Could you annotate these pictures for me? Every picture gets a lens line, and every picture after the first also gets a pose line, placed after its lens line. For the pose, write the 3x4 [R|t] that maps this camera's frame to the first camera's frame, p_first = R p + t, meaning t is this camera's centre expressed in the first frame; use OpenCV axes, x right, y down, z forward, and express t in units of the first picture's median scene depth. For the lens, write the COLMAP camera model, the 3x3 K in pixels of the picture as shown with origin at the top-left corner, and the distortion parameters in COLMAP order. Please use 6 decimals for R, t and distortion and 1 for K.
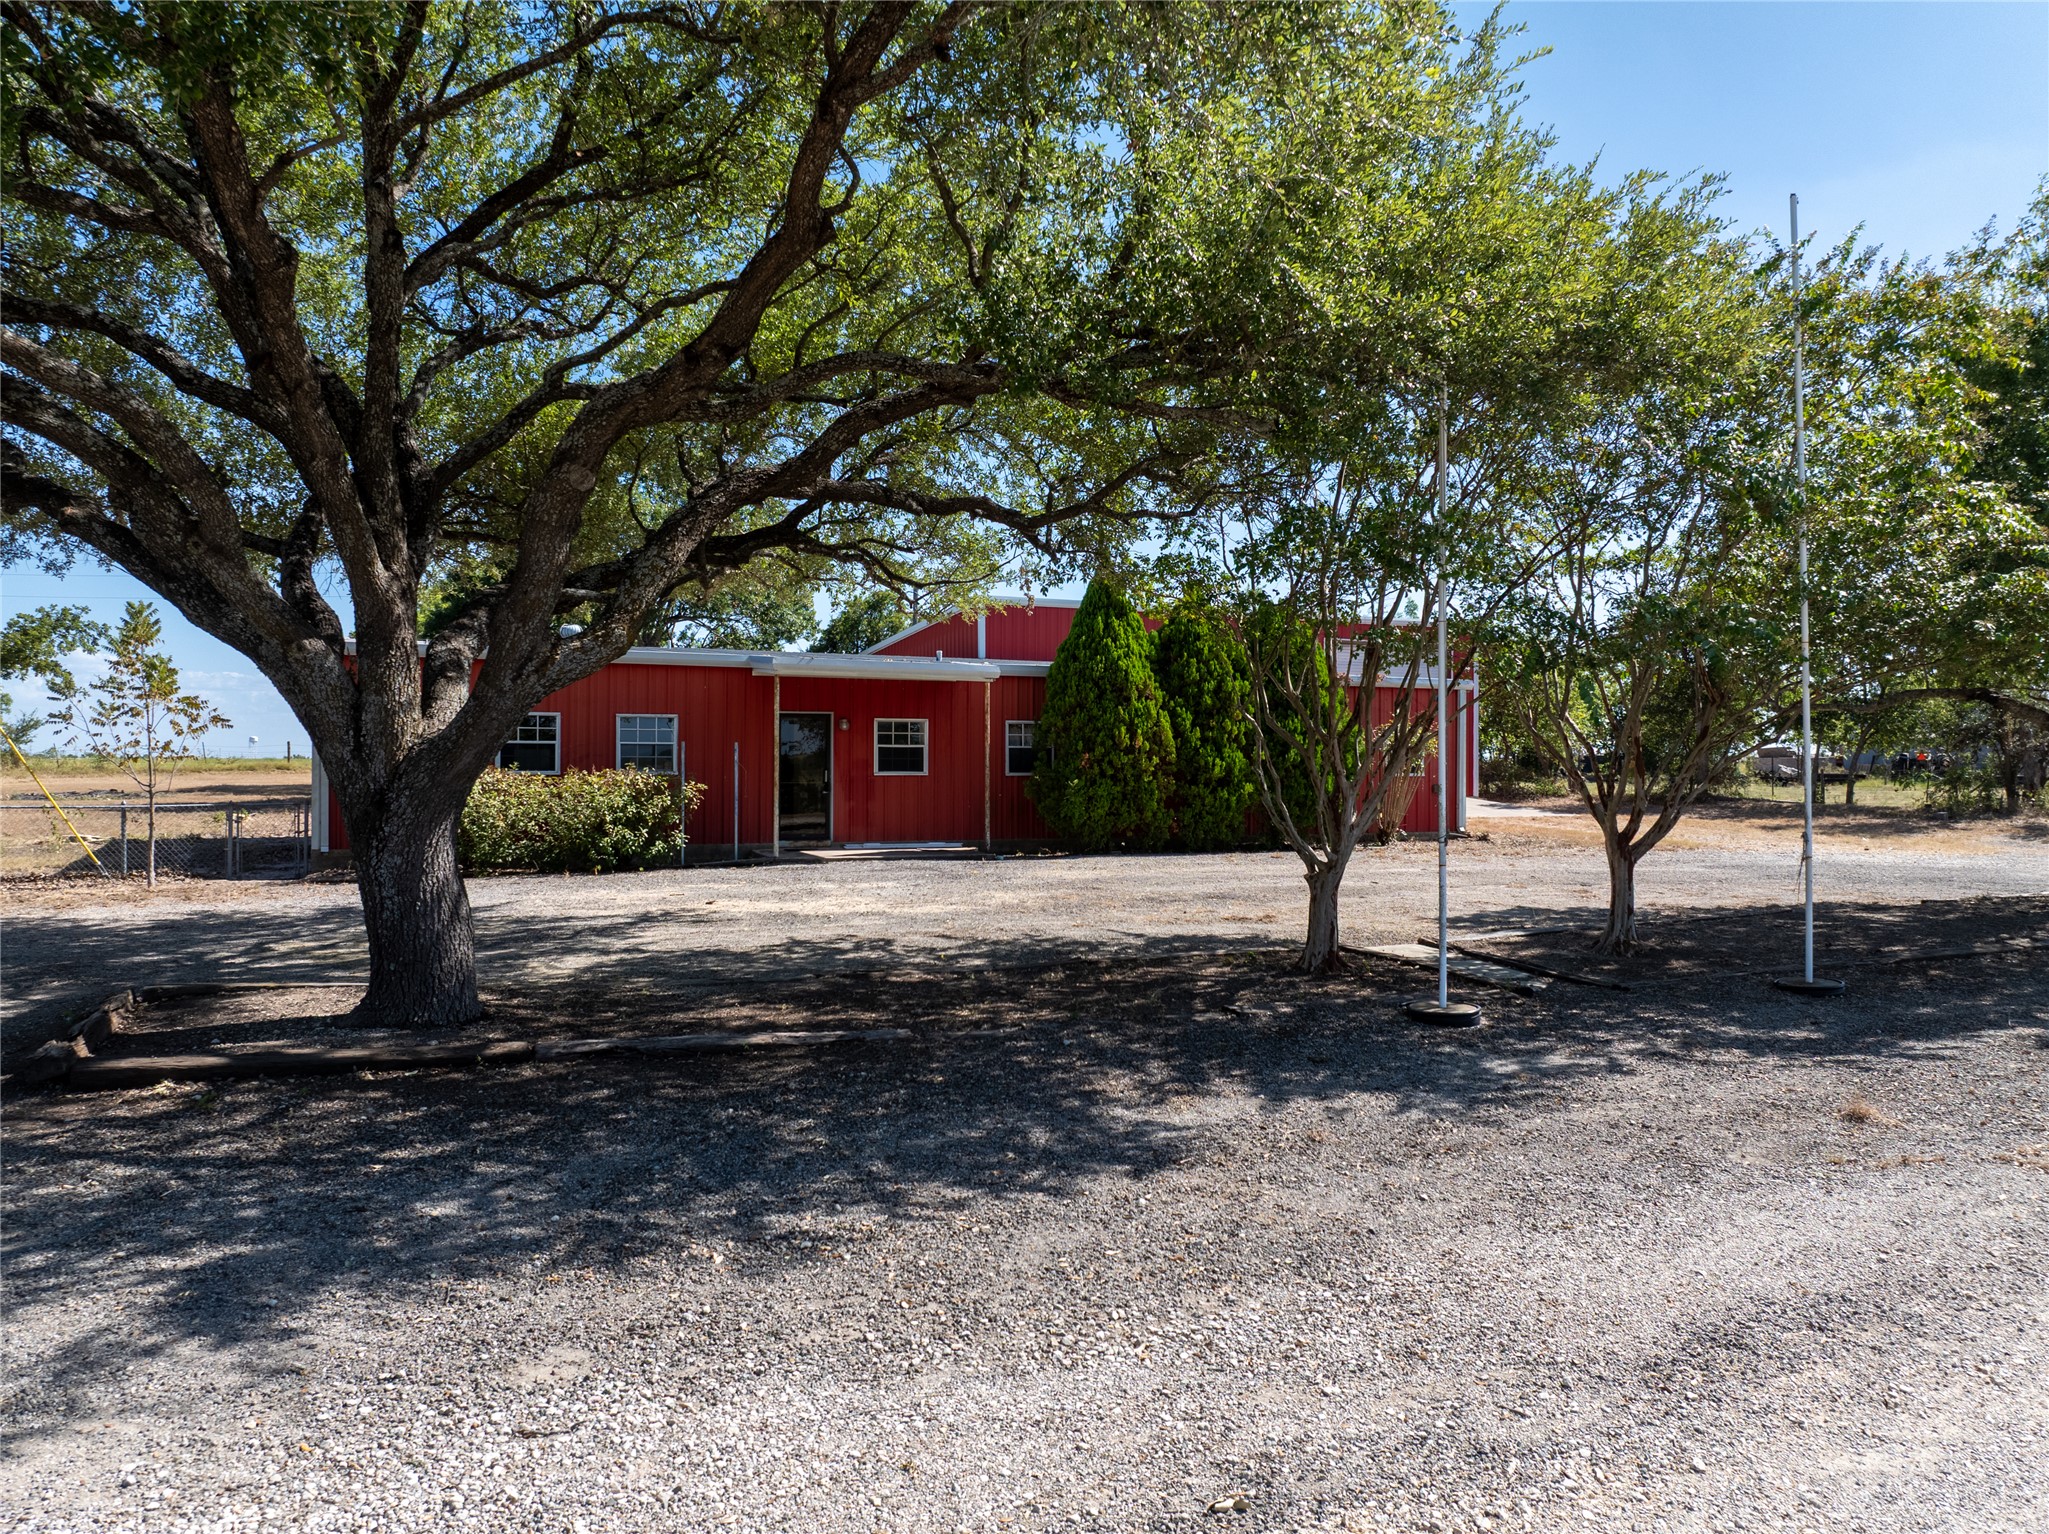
lens RADIAL K [[1417.6, 0, 1032.2], [0, 1417.6, 733.6], [0, 0, 1]] dist [-0.000651, -0.000056]
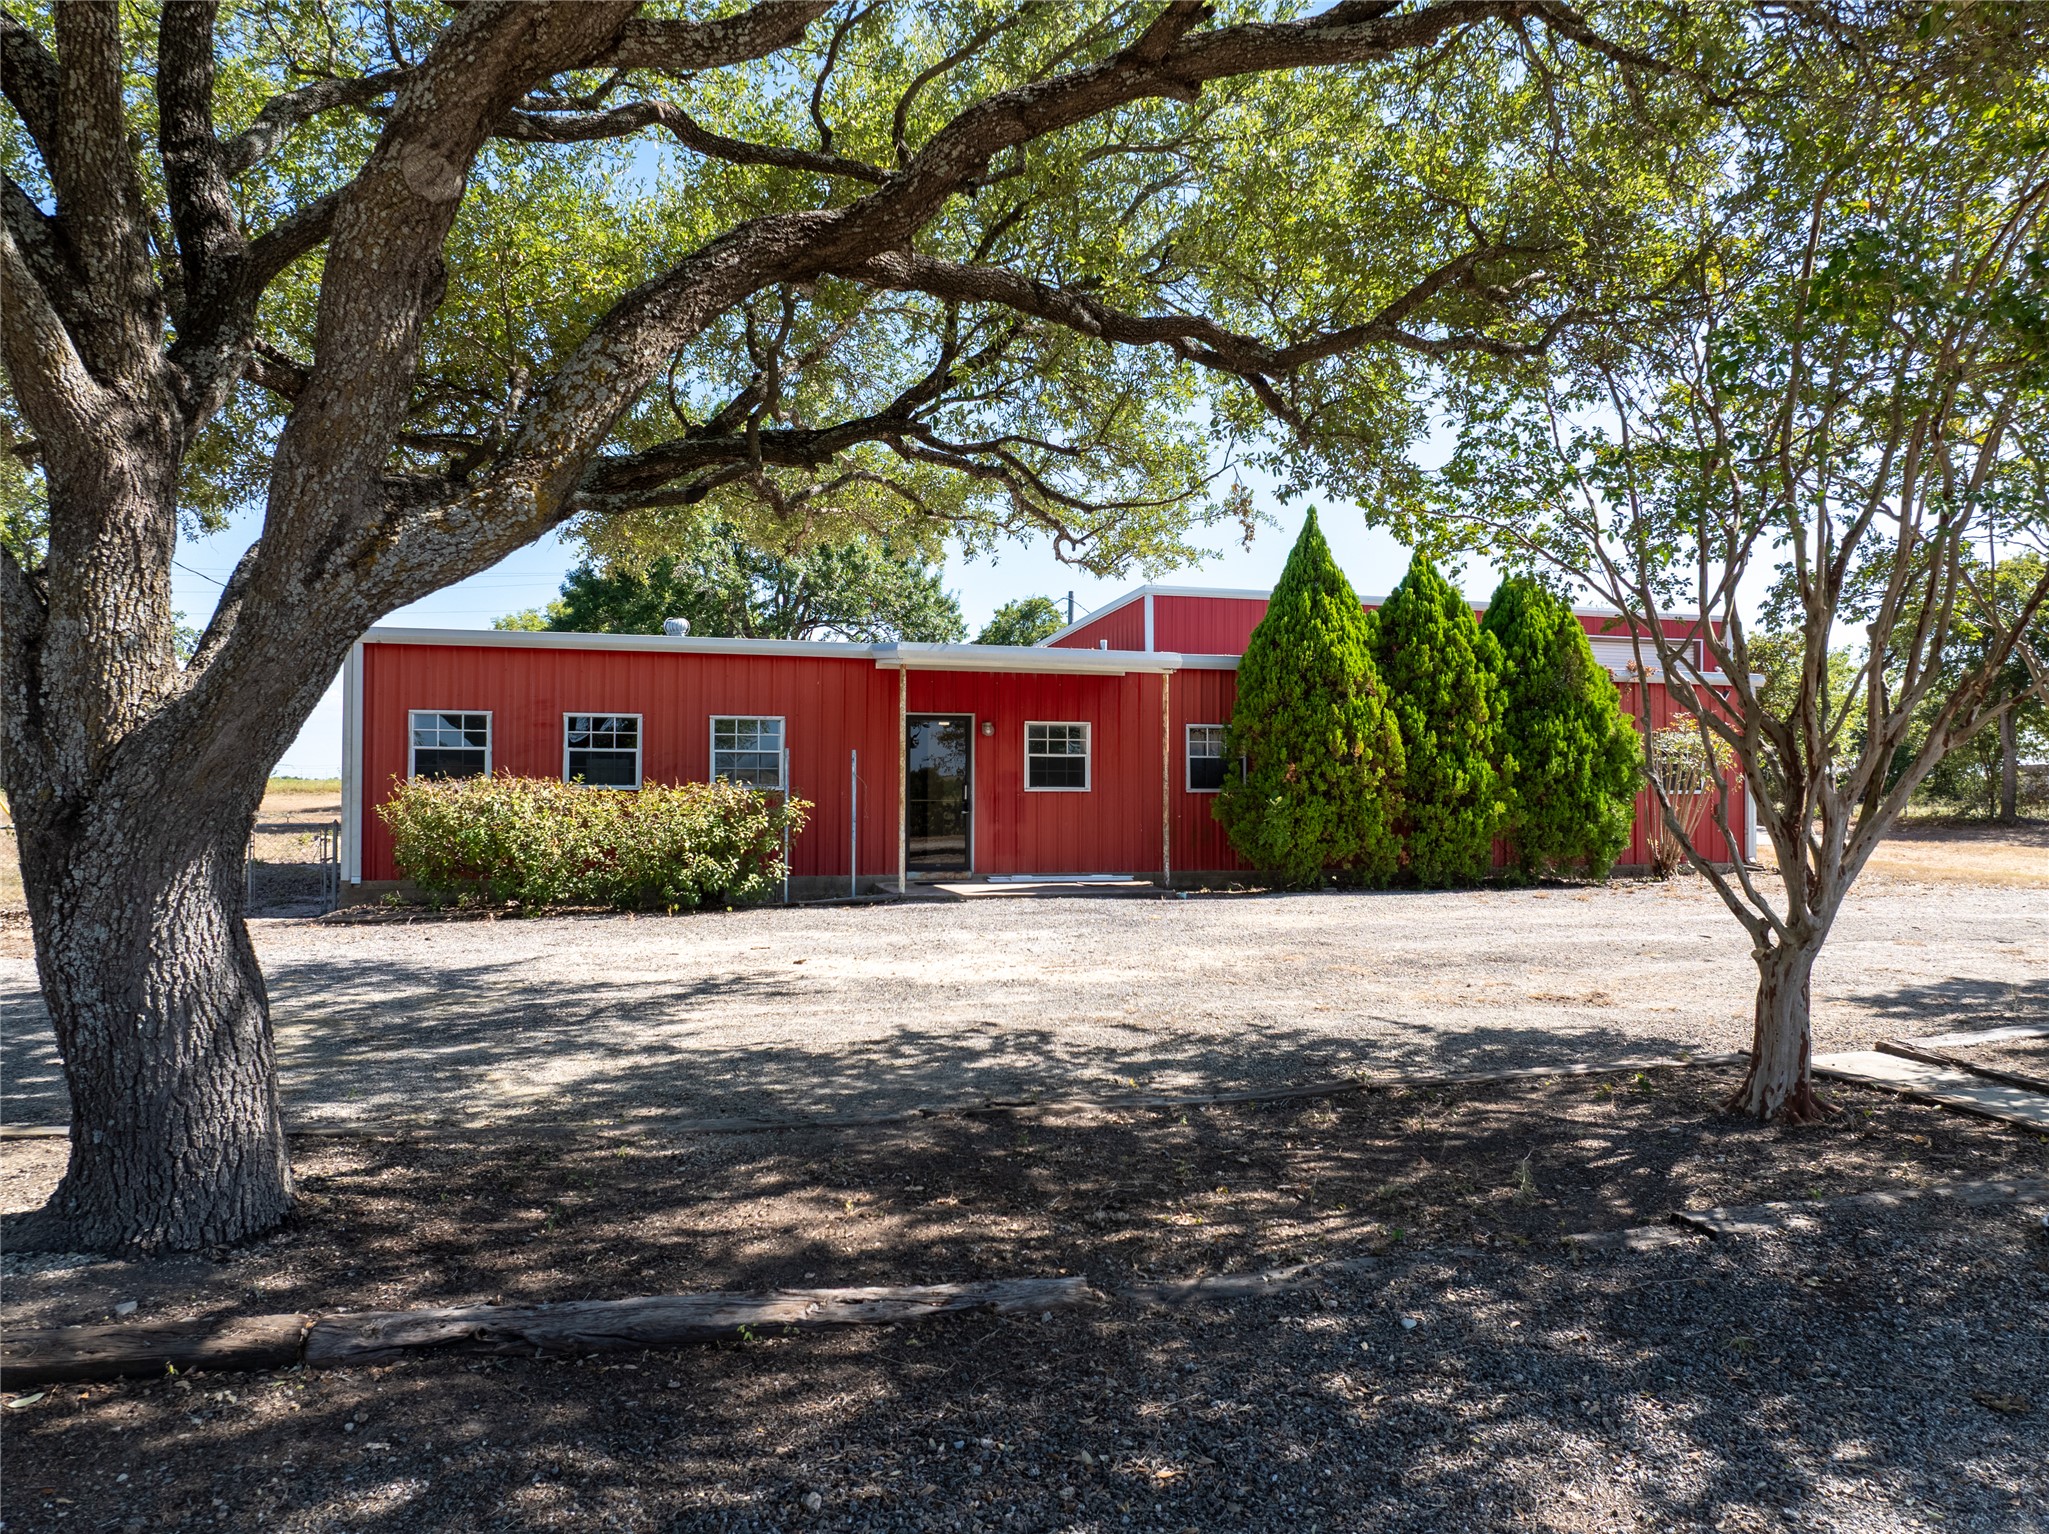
lens RADIAL K [[1434.9, 0, 1024.5], [0, 1434.9, 767.0], [0, 0, 1]] dist [-0.041588, 0.010129]
pose [[0.993613, -0.001883, -0.112825, -0.023416], [0.002817, 0.999963, 0.008113, 0.010565], [0.112805, -0.008379, 0.993582, 0.226797]]
